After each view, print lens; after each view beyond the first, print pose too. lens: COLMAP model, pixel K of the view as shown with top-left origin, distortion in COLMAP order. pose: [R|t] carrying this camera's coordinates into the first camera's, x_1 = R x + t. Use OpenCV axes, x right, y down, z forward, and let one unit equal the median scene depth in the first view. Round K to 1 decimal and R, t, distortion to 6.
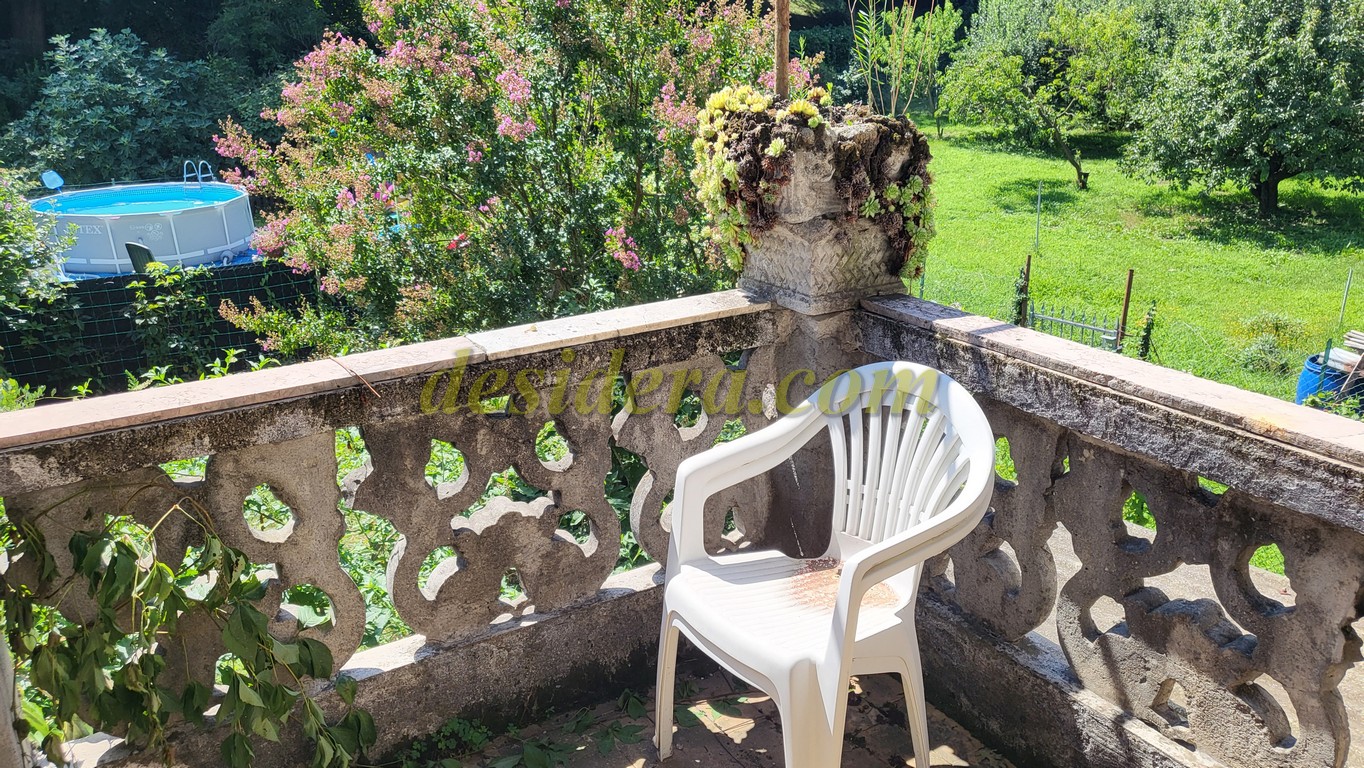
lens RADIAL K [[1039.7, 0, 679.3], [0, 1039.7, 386.7], [0, 0, 1]] dist [0.008233, 0.029483]
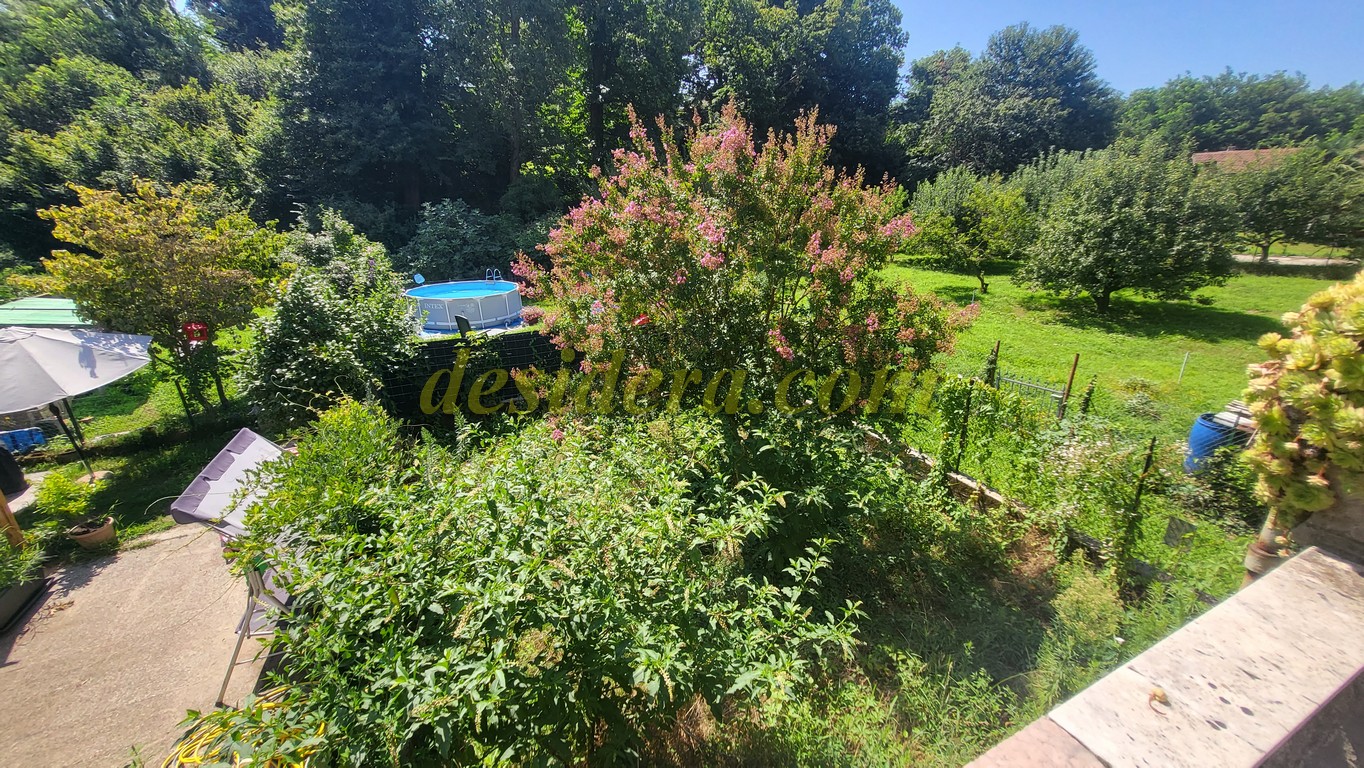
lens RADIAL K [[533.1, 0, 684.1], [0, 533.1, 383.5], [0, 0, 1]] dist [0.001500, -0.000033]
pose [[0.996439, 0.033064, -0.077565, -0.049183], [-0.033094, 0.999452, 0.000898, -0.028135], [0.077552, 0.001672, 0.996987, 0.091587]]
